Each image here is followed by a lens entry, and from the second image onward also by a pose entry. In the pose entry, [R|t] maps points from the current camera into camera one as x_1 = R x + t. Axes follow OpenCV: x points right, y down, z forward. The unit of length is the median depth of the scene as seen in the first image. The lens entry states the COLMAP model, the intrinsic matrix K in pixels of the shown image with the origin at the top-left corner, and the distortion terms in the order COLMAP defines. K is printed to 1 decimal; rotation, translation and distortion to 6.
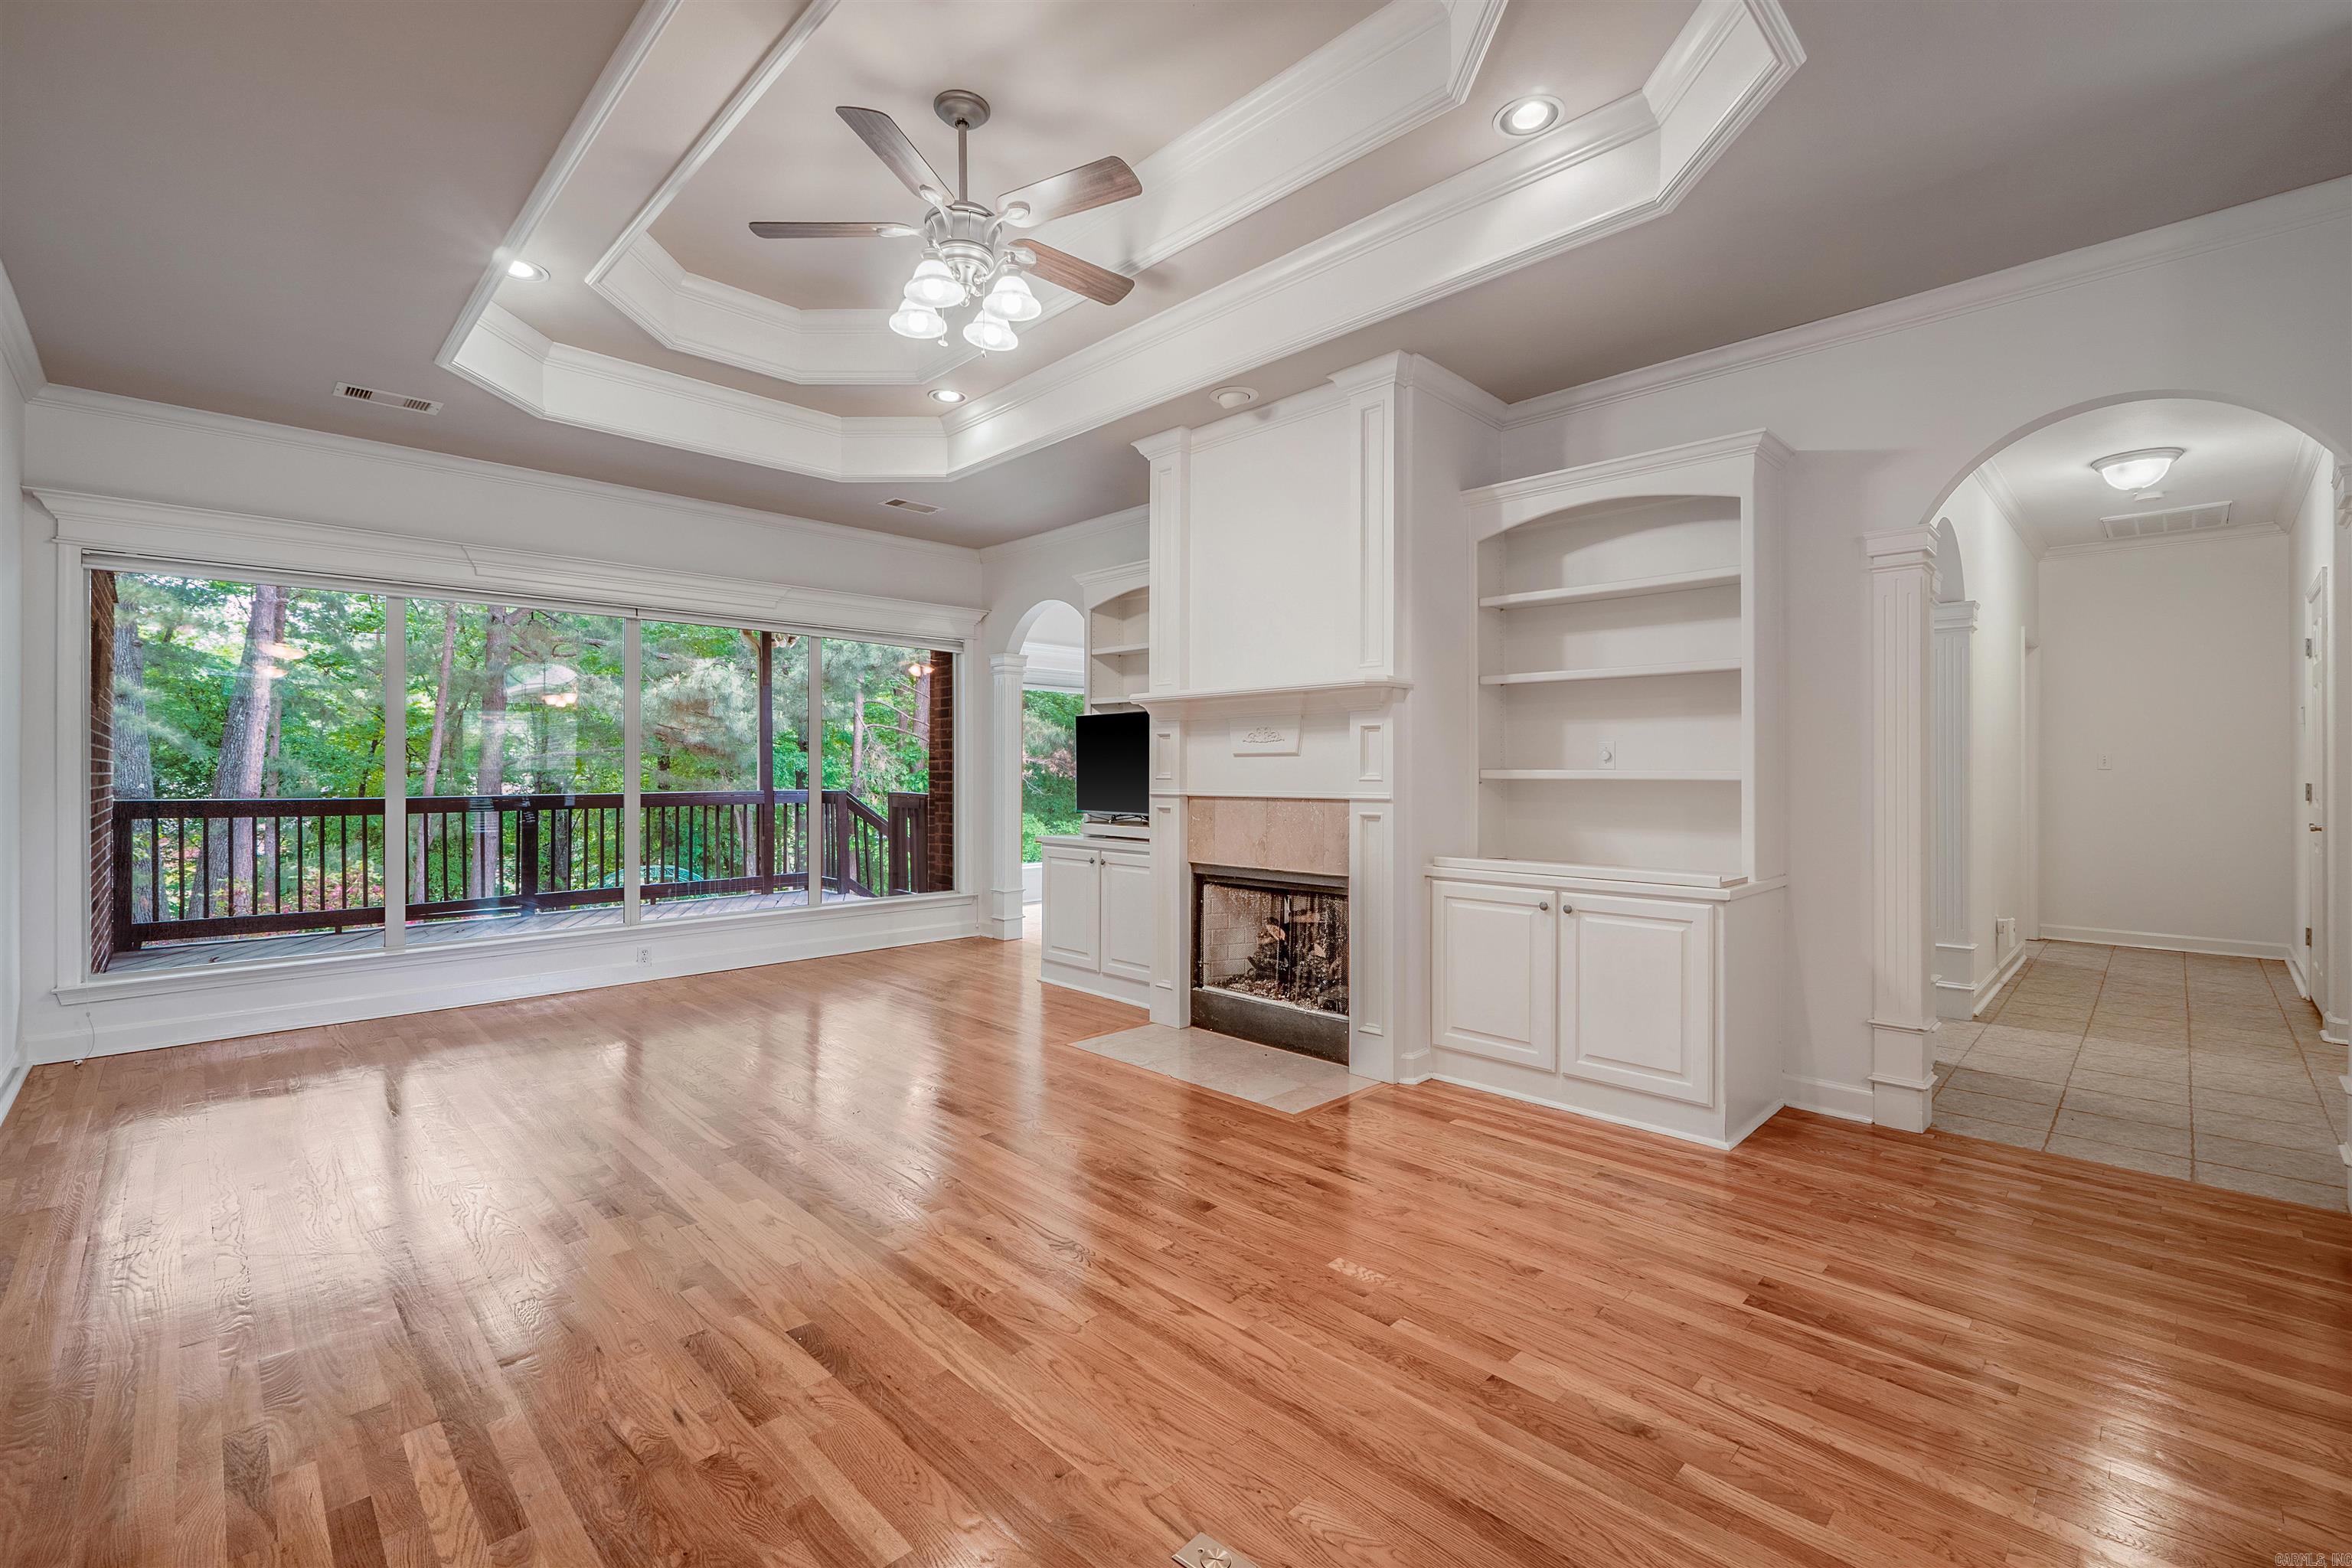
lens RADIAL K [[999.3, 0, 1164.8], [0, 999.3, 774.2], [0, 0, 1]] dist [0.000661, 0.000098]
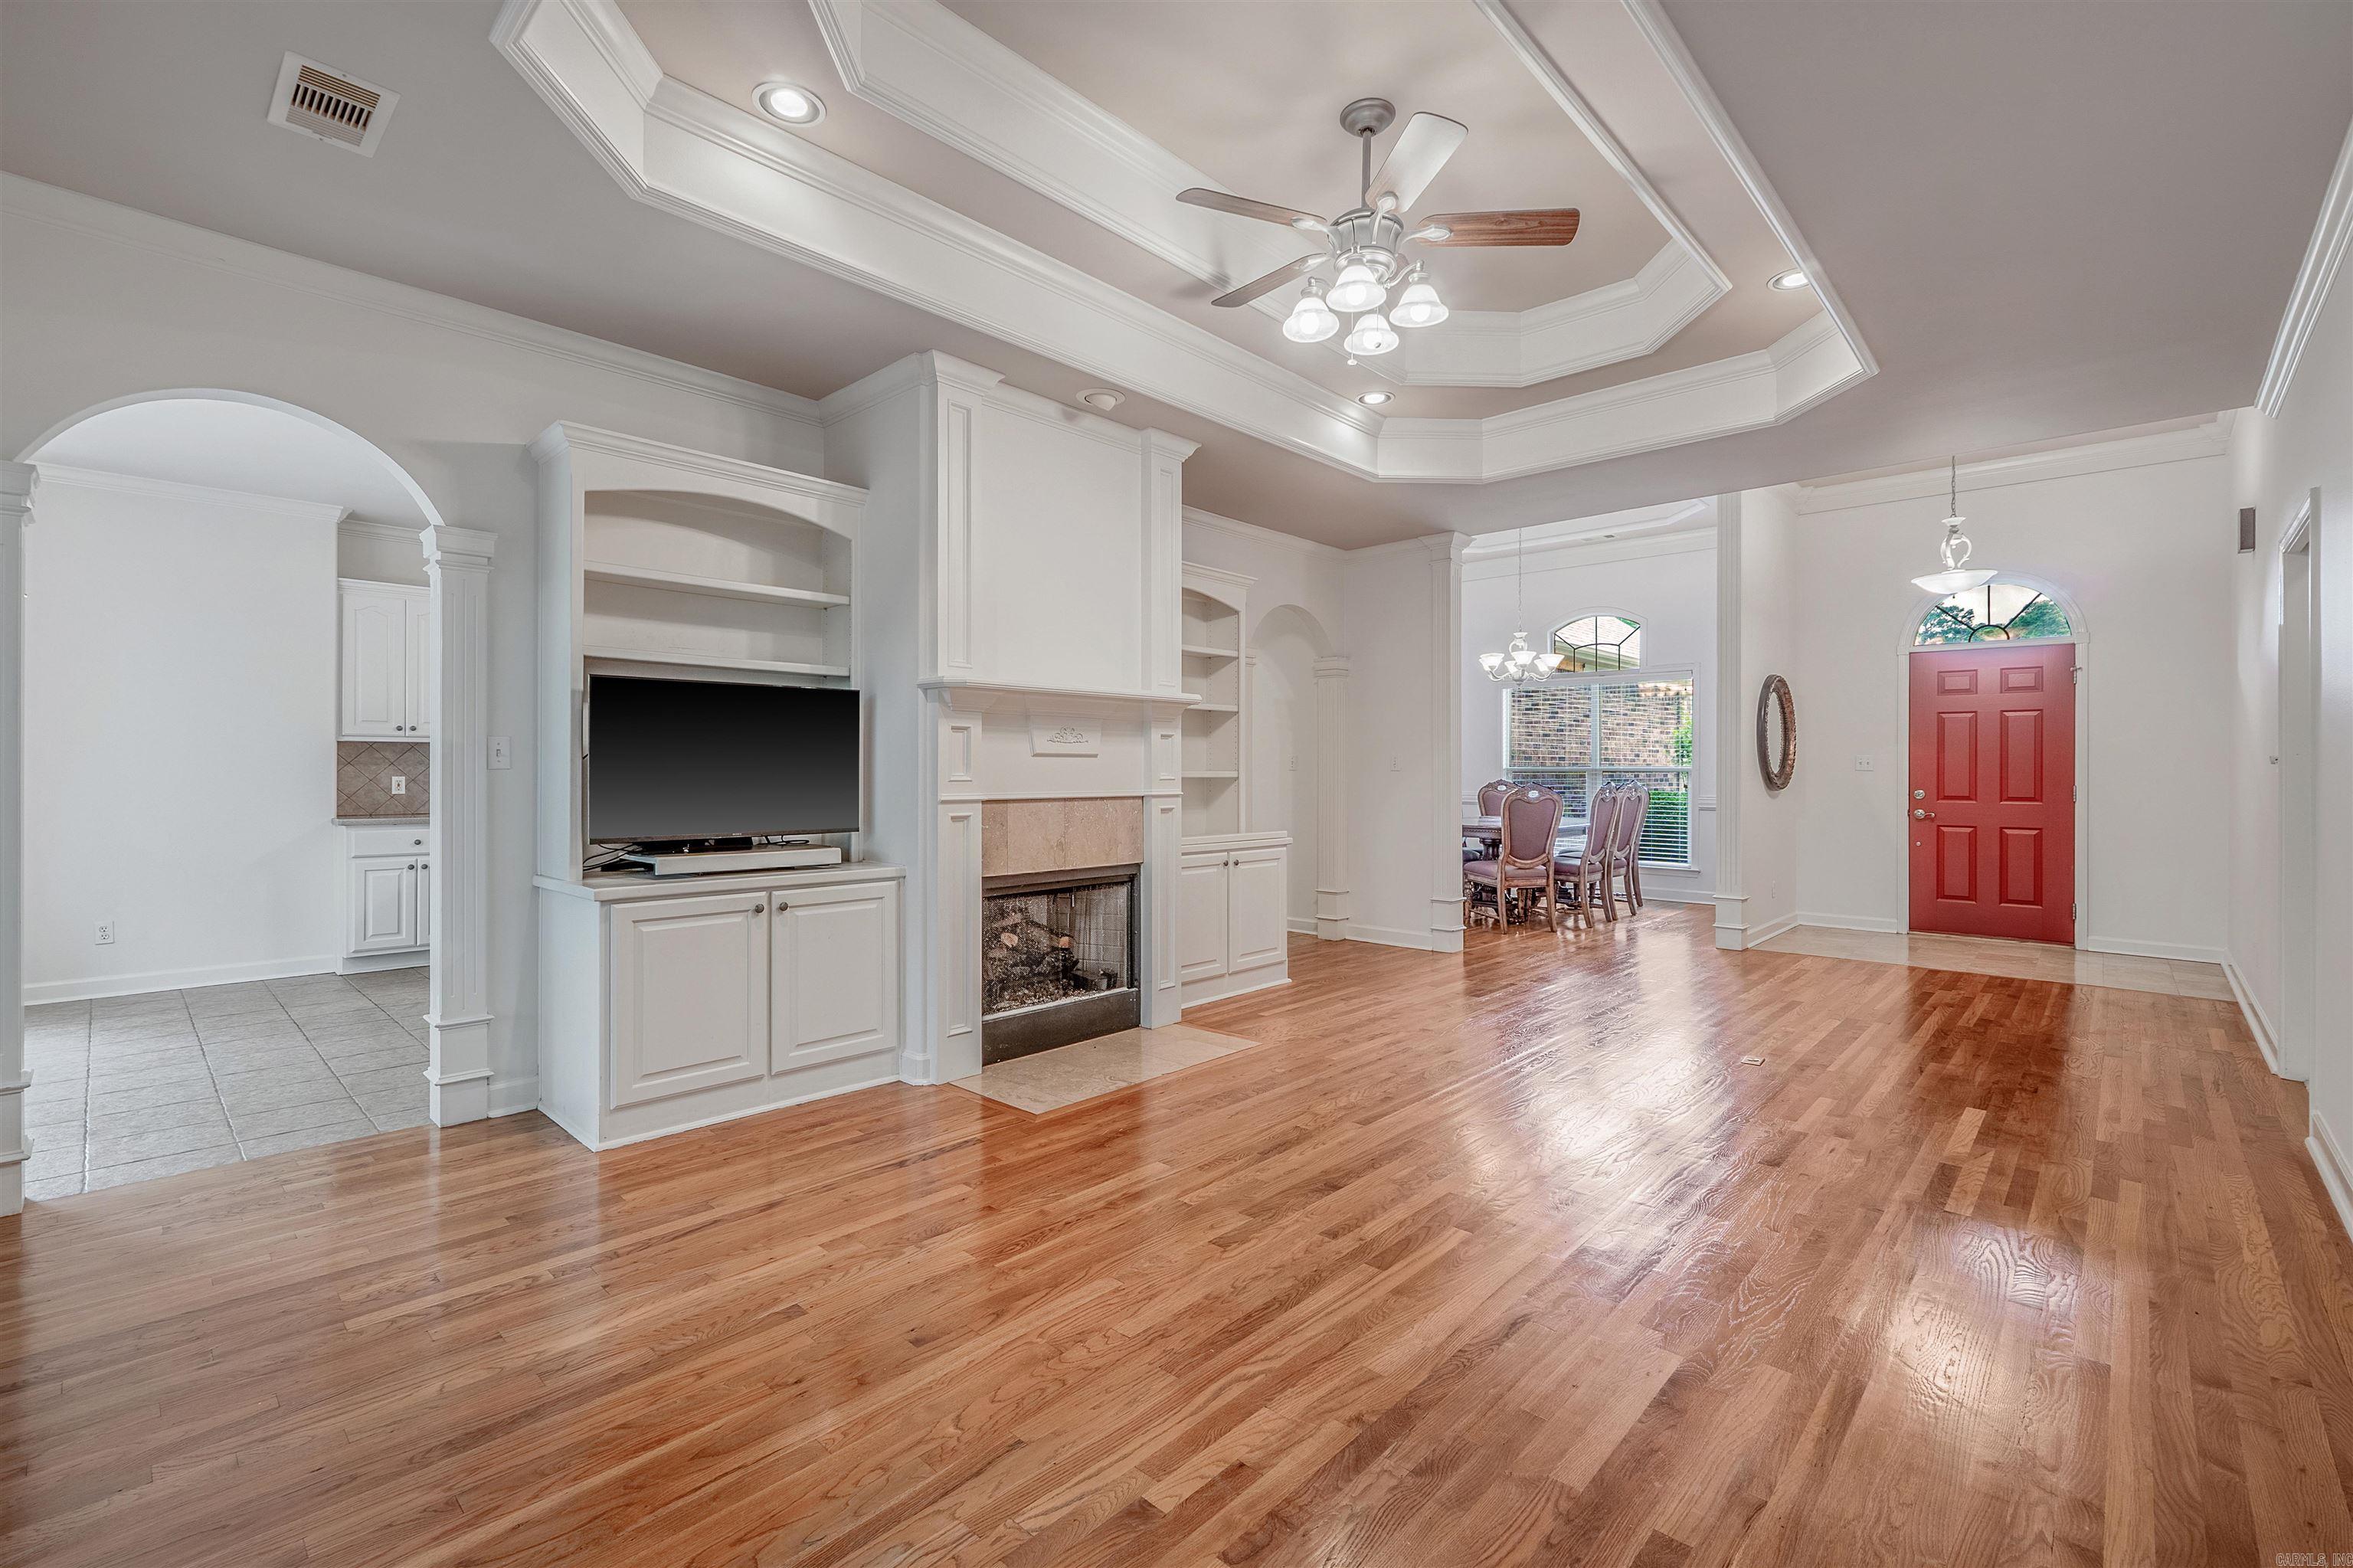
lens RADIAL K [[1017.8, 0, 1181.3], [0, 1017.8, 776.6], [0, 0, 1]] dist [-0.001811, -0.000263]
pose [[-0.044687, -0.006740, 0.998978, -0.955214], [-0.000199, 0.999977, 0.006738, -0.005142], [-0.999001, 0.000103, -0.044687, 0.963601]]
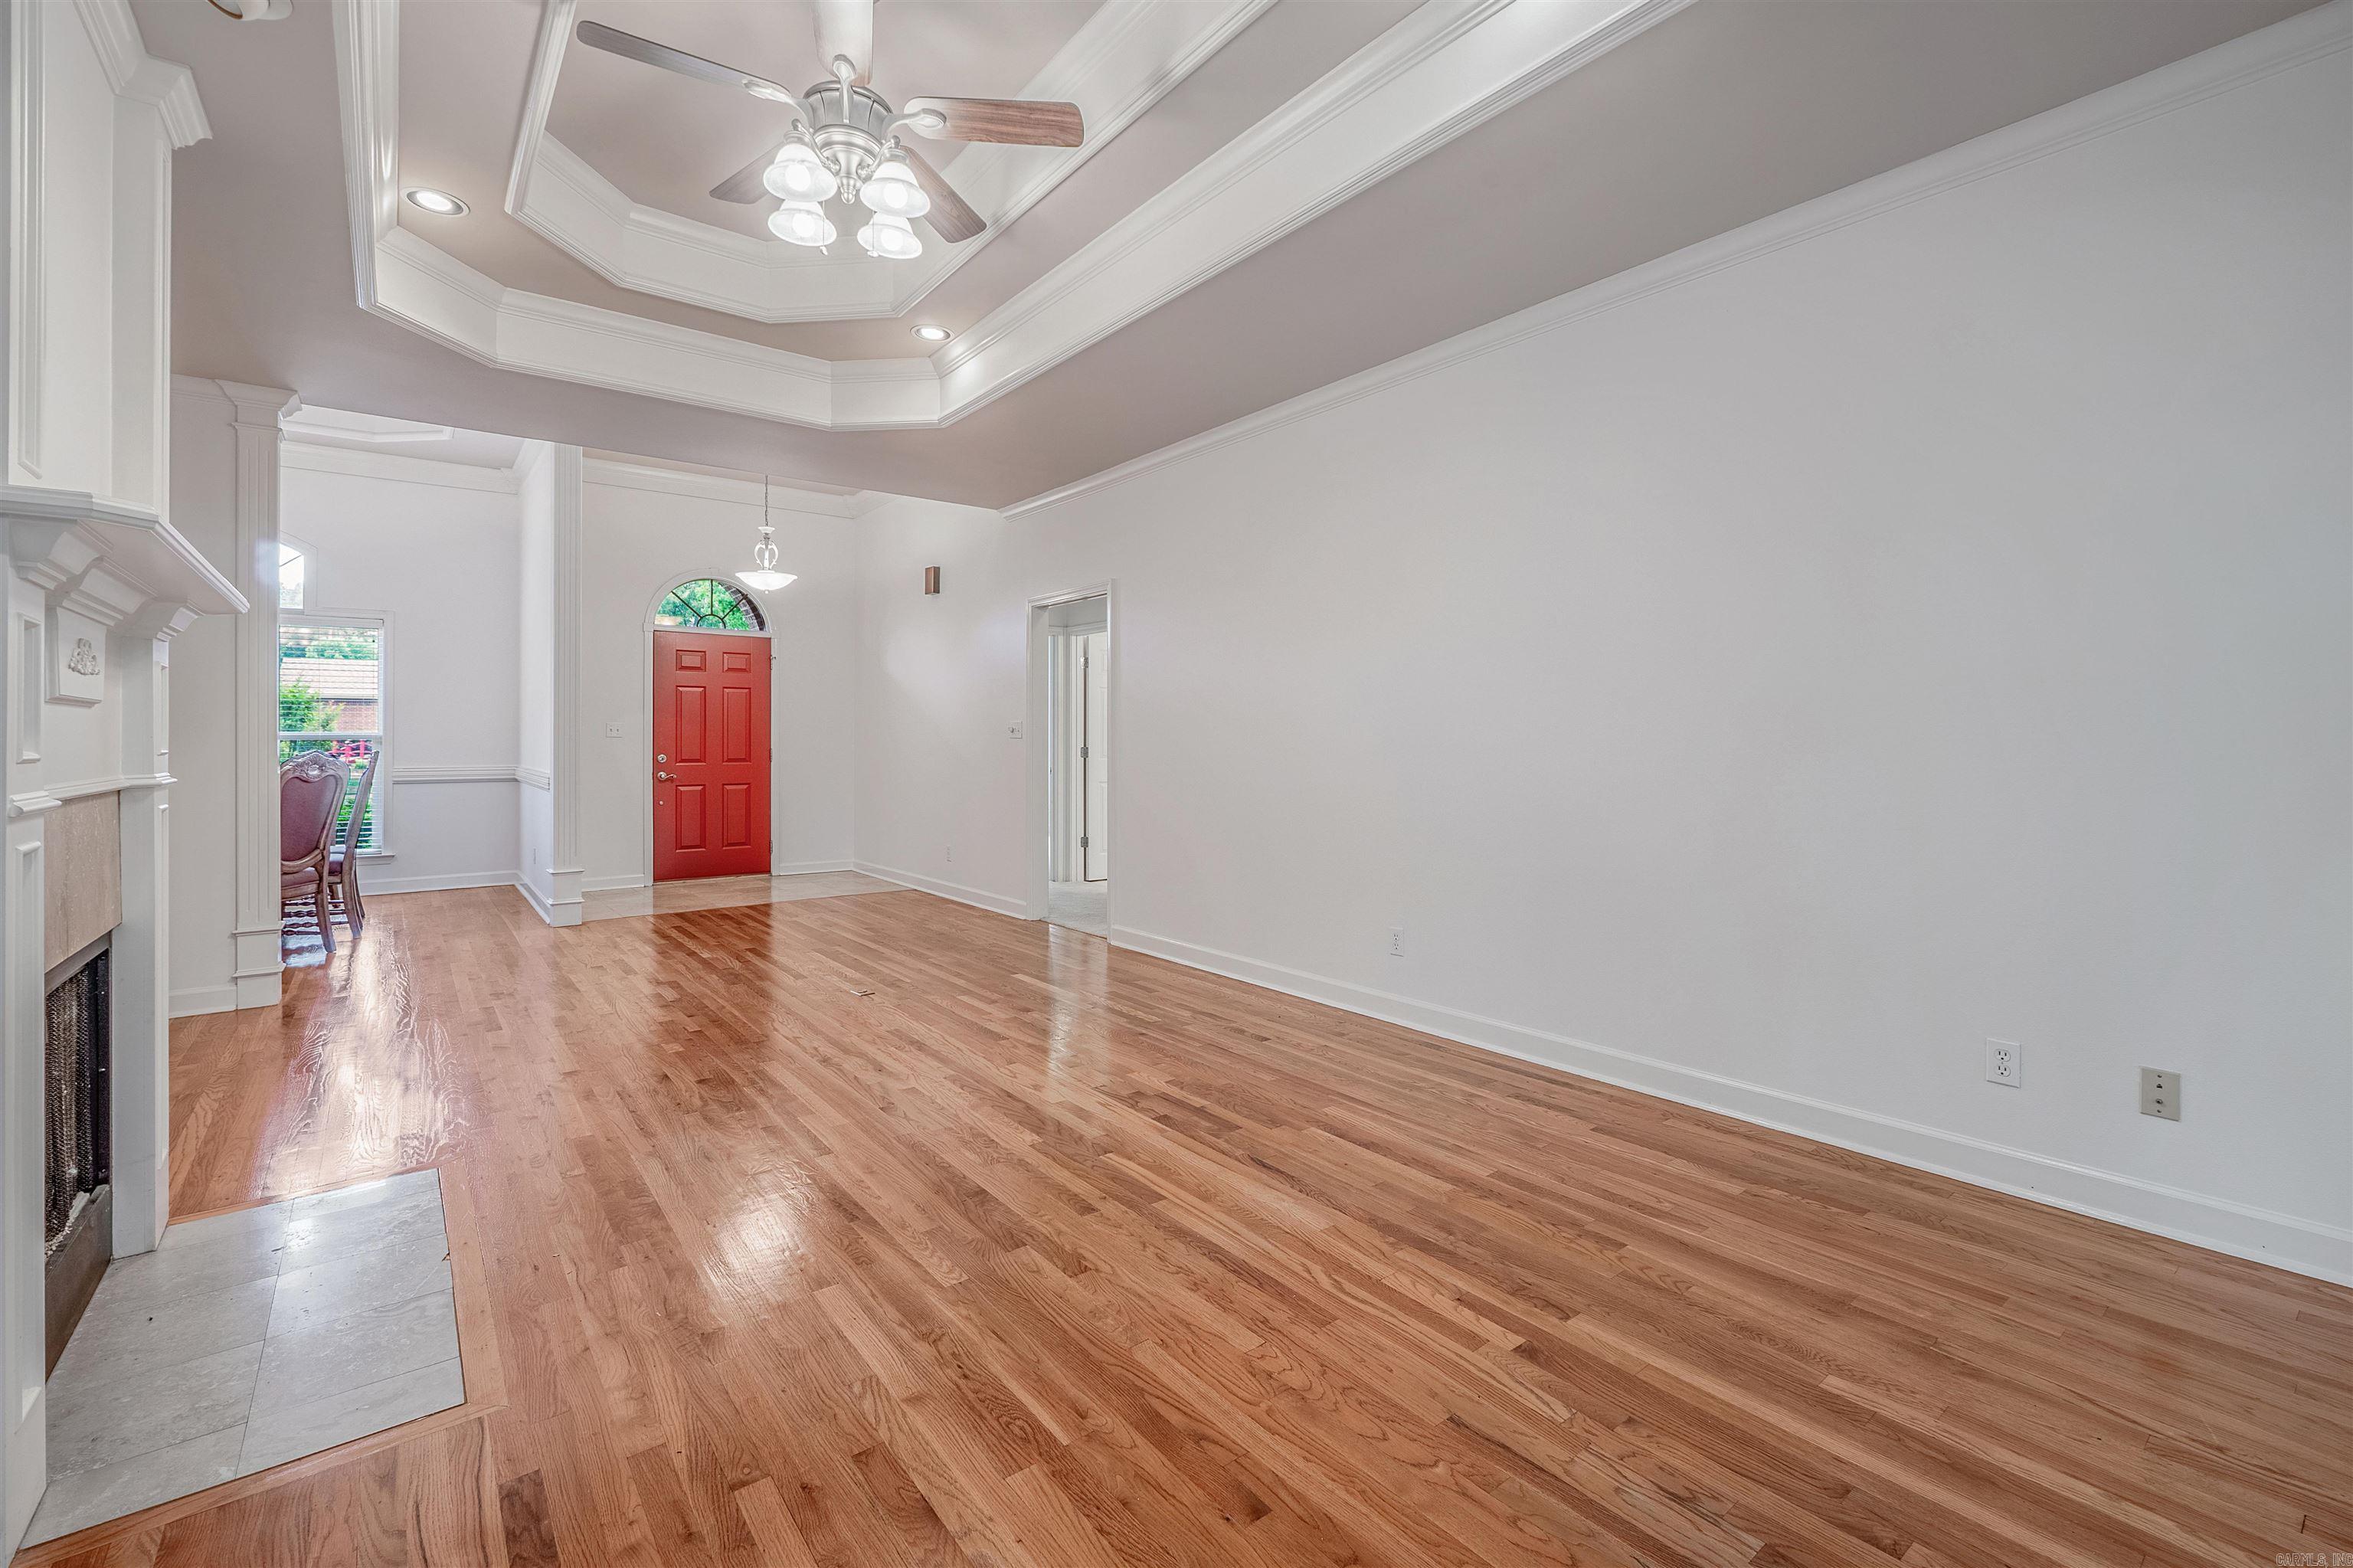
lens RADIAL K [[1015.8, 0, 1176.0], [0, 1015.8, 738.2], [0, 0, 1]] dist [-0.000372, -0.000176]
pose [[-0.993590, 0.000845, 0.113041, -0.458452], [0.001054, 0.999998, 0.001795, -0.004021], [-0.113039, 0.001903, -0.993589, 1.443855]]
